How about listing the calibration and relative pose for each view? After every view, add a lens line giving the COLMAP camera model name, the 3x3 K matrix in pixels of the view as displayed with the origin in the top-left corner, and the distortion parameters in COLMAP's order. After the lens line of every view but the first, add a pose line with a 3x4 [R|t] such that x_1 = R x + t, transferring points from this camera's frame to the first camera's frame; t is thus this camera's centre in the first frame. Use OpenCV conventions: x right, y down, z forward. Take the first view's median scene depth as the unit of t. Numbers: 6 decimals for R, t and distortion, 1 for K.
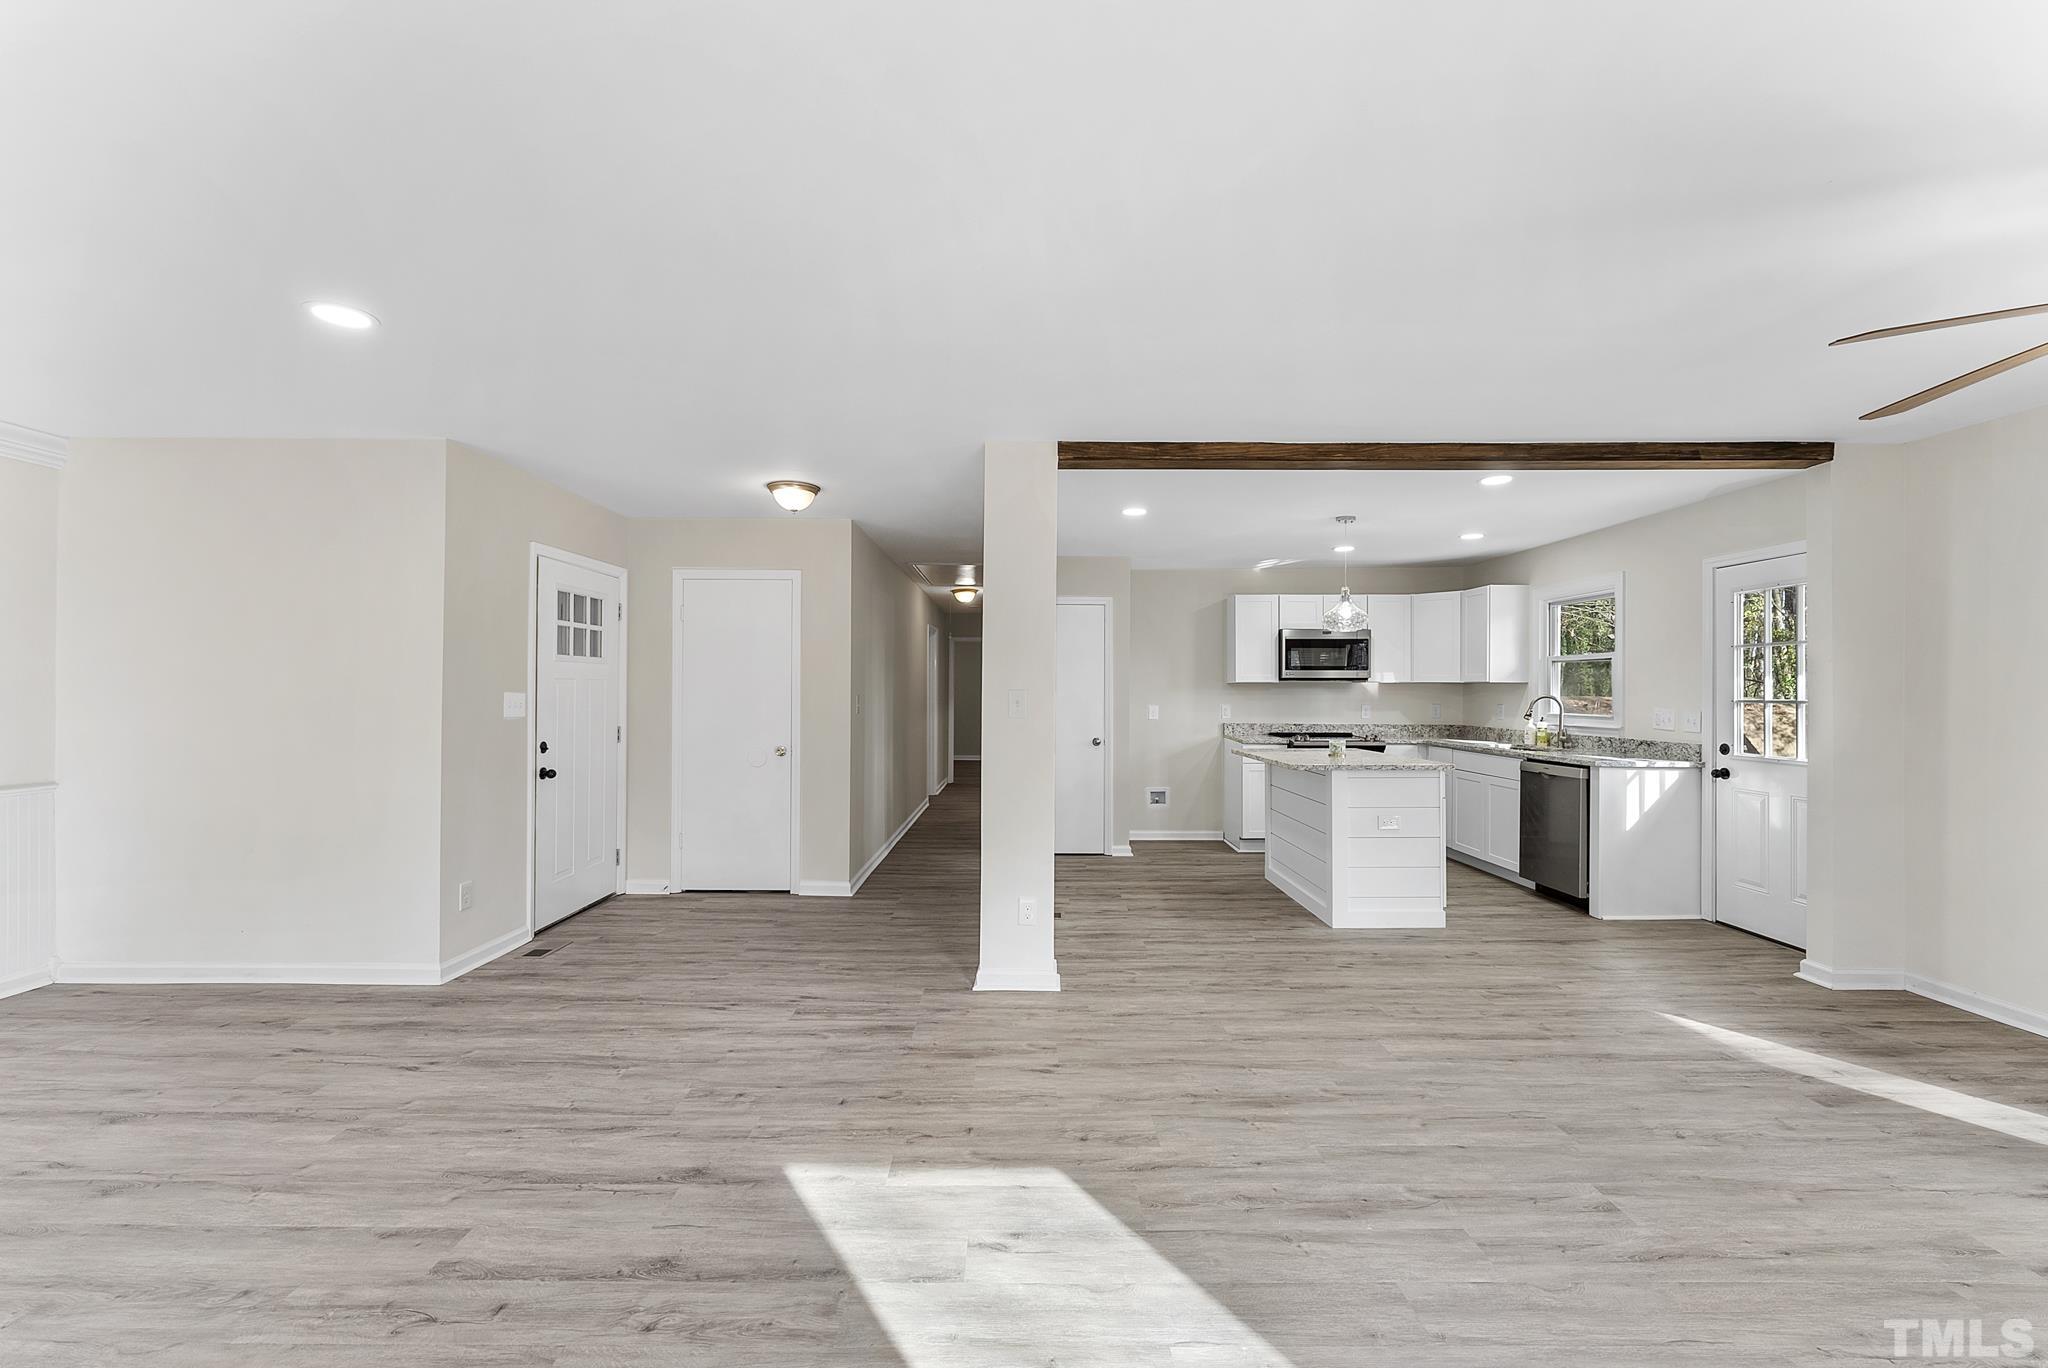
lens RADIAL K [[834.8, 0, 1020.9], [0, 834.8, 687.9], [0, 0, 1]] dist [-0.000786, -0.000230]
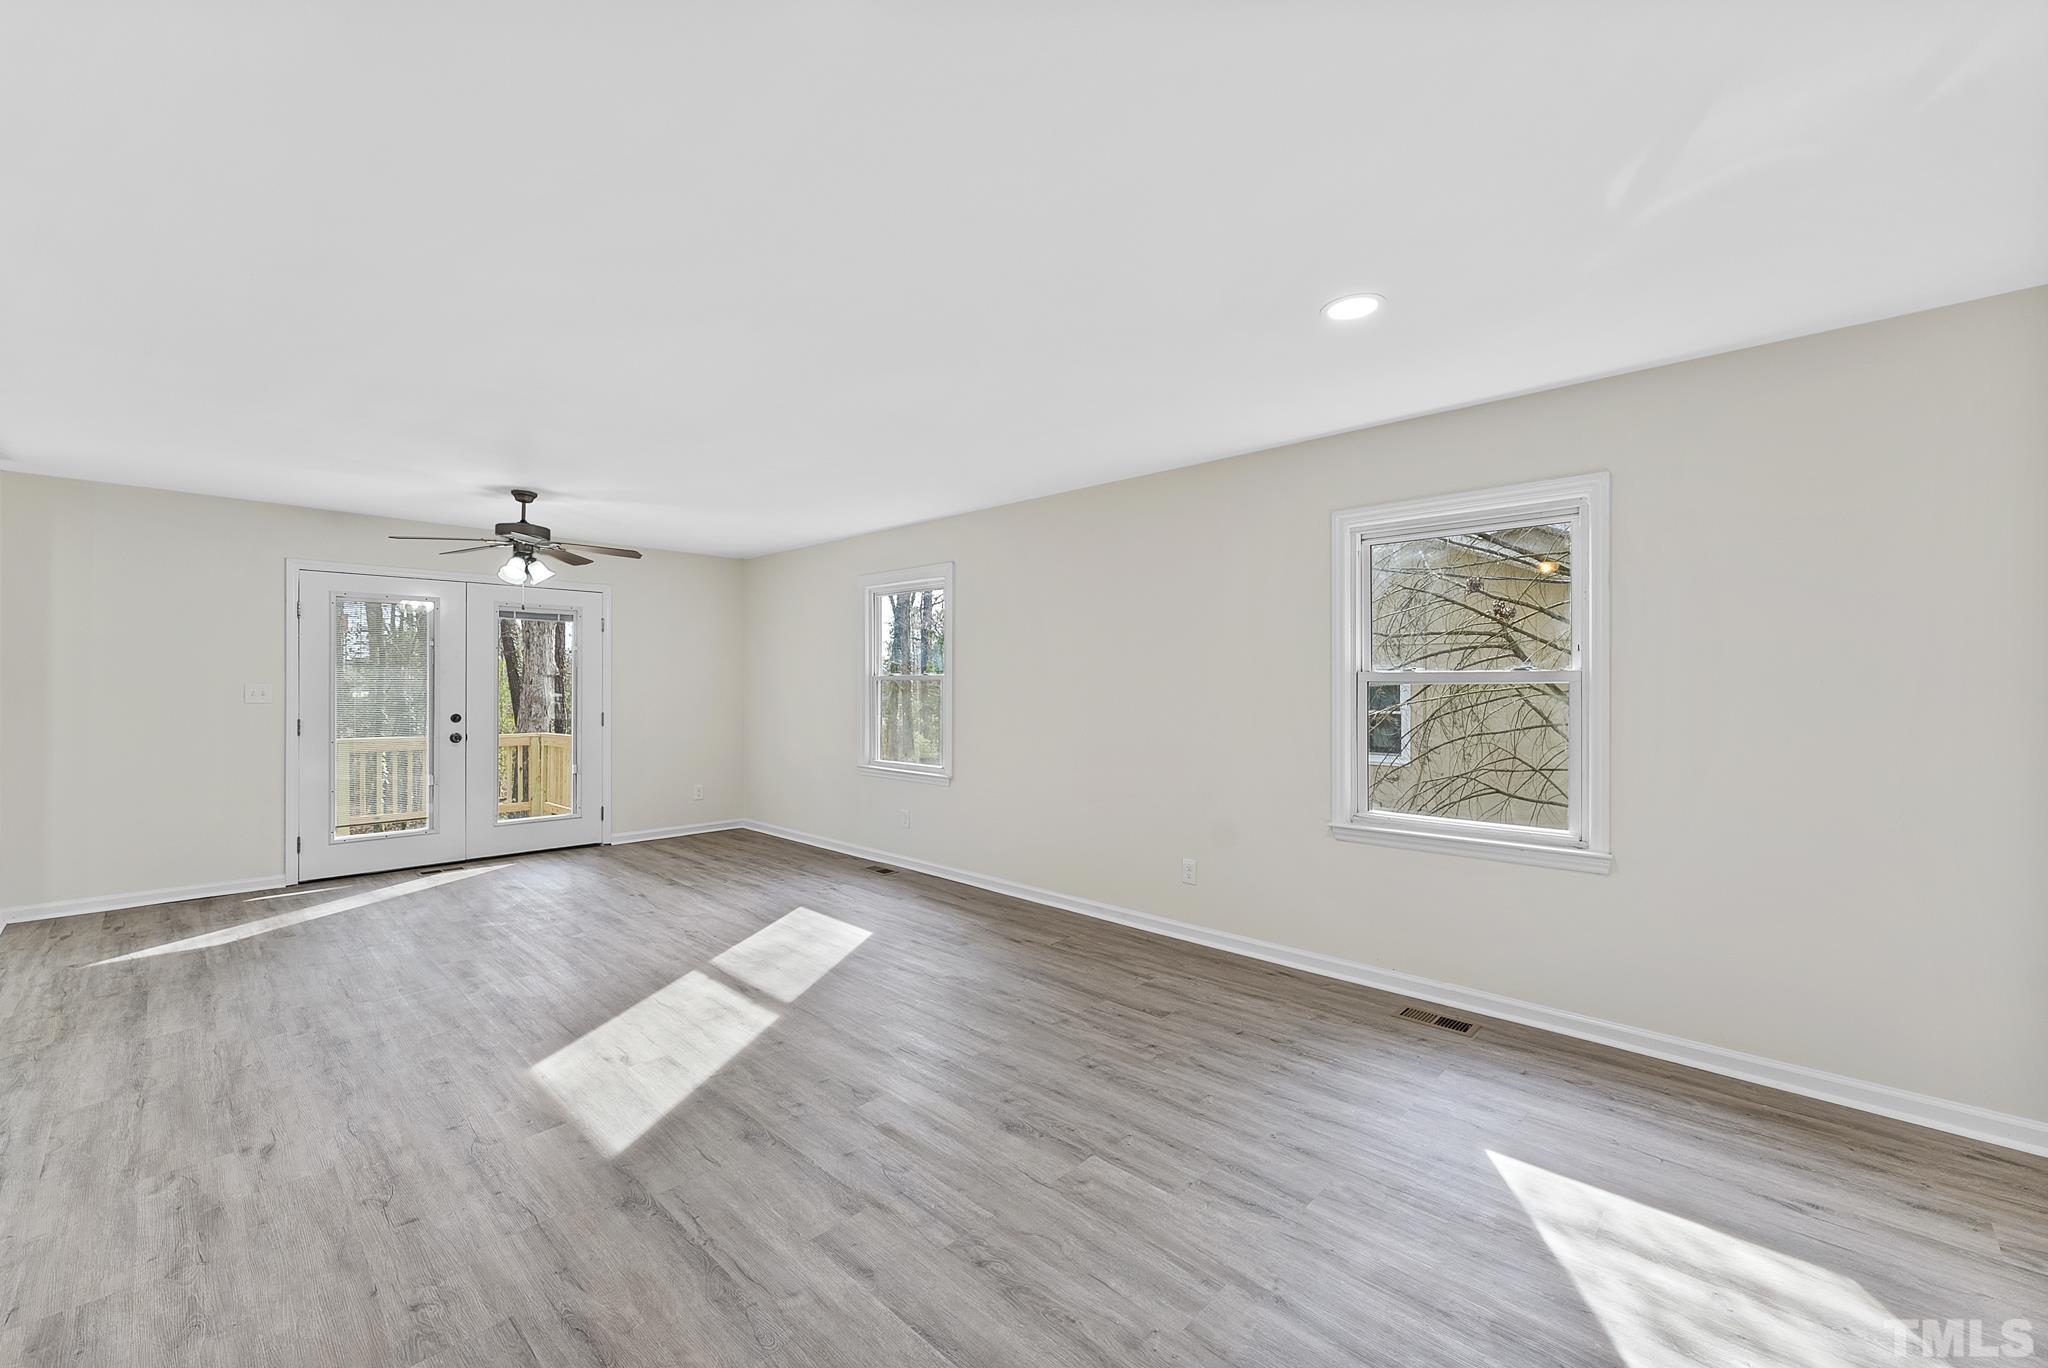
lens RADIAL K [[819.0, 0, 1024.0], [0, 819.0, 684.0], [0, 0, 1]] dist [-0.000915, -0.000350]
pose [[-0.724848, -0.006583, 0.688877, -0.654499], [-0.009854, 0.999951, -0.000814, -0.000435], [-0.688838, -0.007378, -0.724878, 0.669119]]
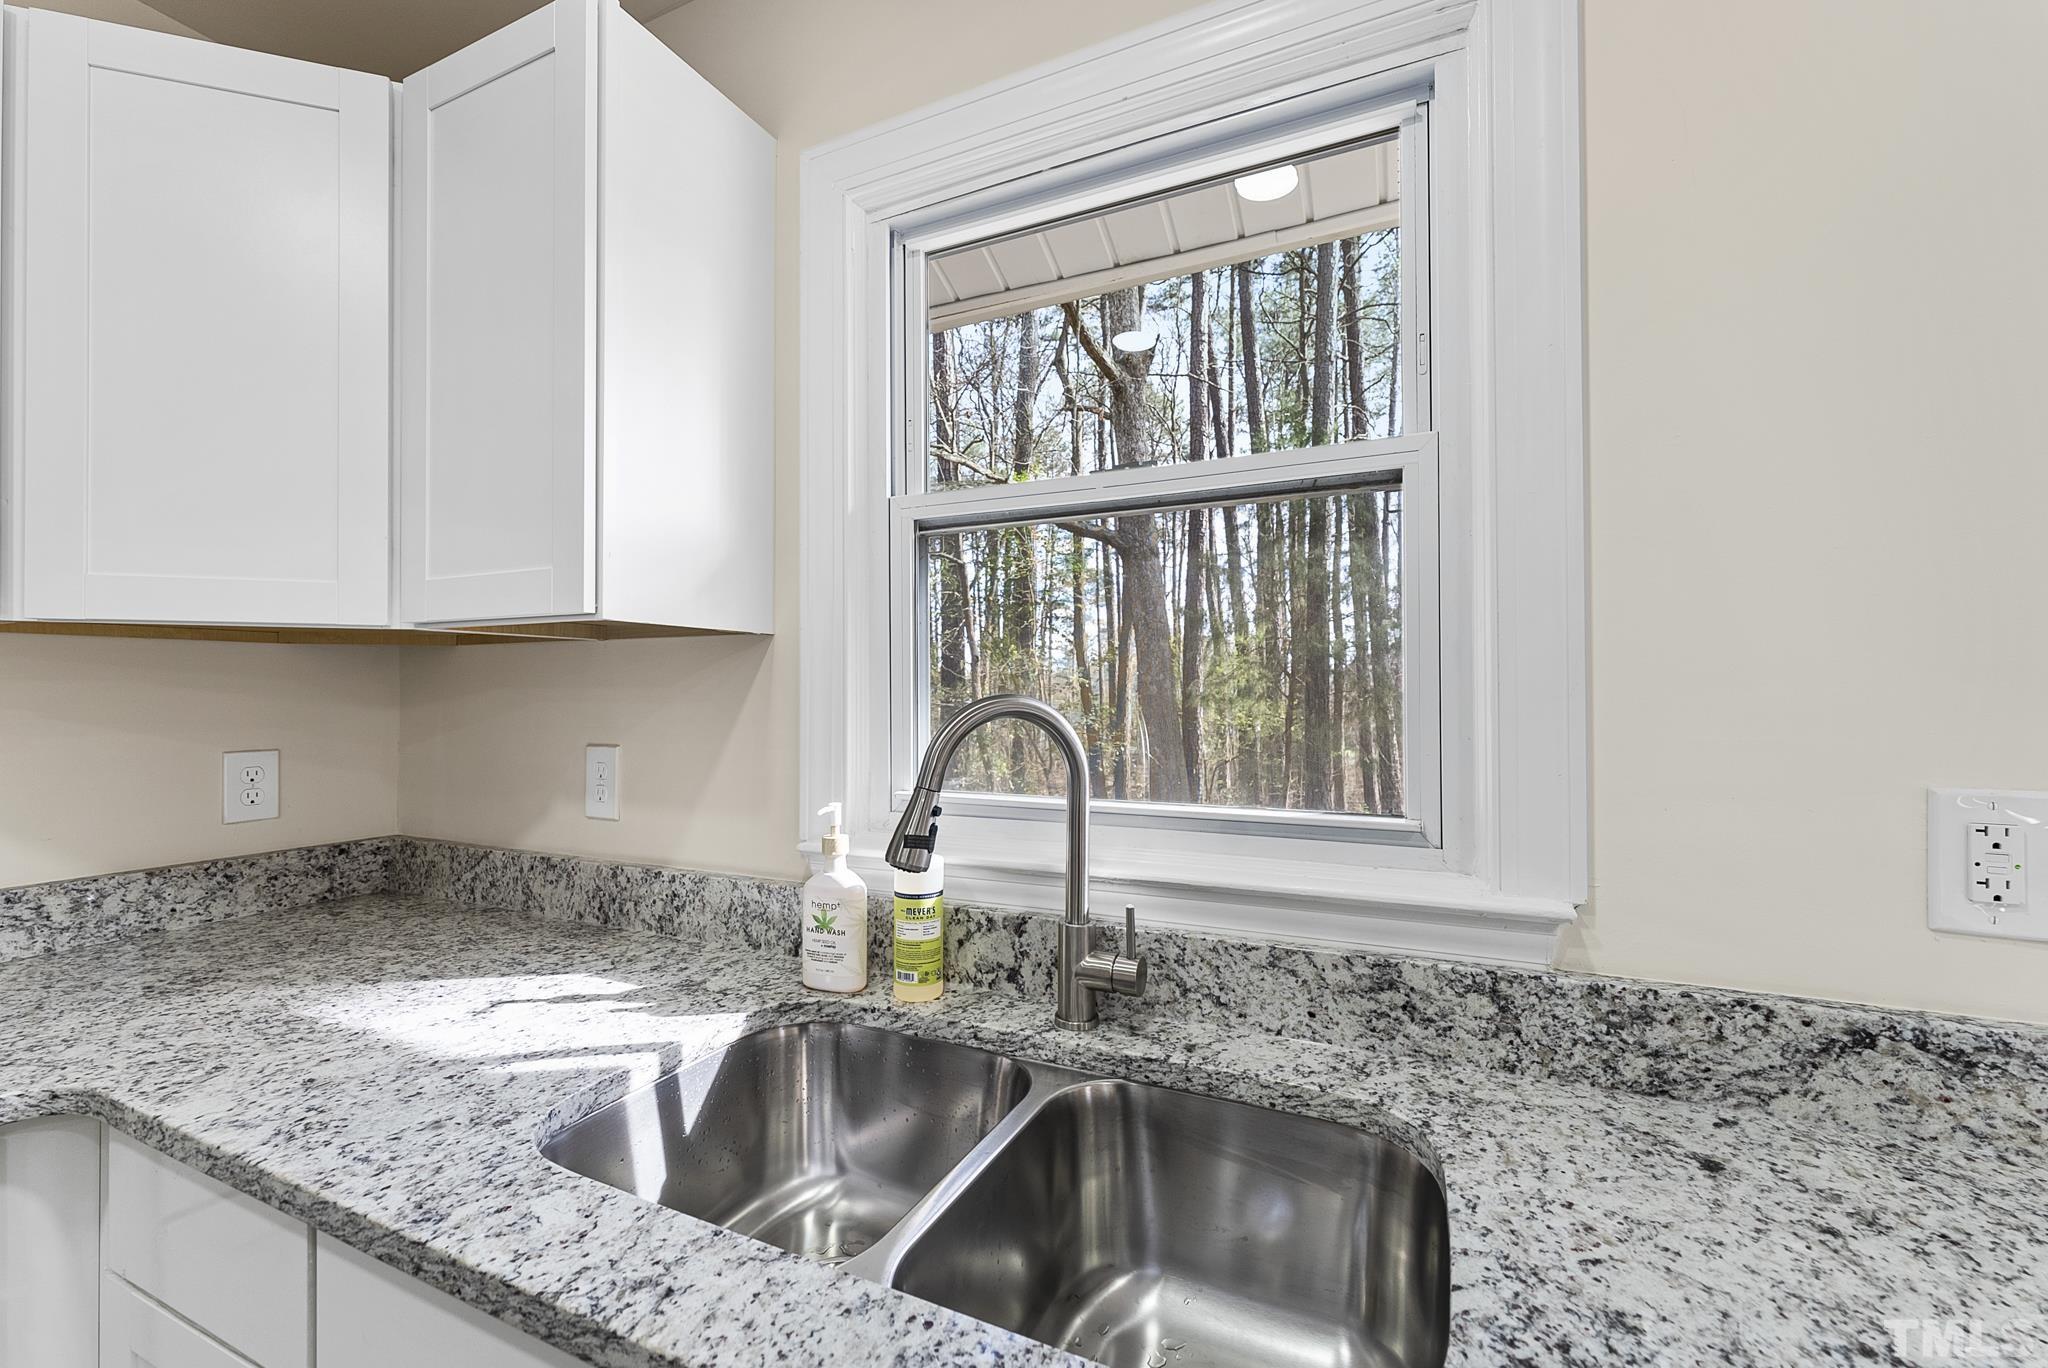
lens RADIAL K [[834.8, 0, 1020.9], [0, 834.8, 687.9], [0, 0, 1]] dist [-0.000786, -0.000230]
pose [[0.423003, 0.000851, 0.906128, 0.633024], [0.003844, 0.999989, -0.002734, 0.009333], [-0.906120, 0.004639, 0.422995, 1.203376]]
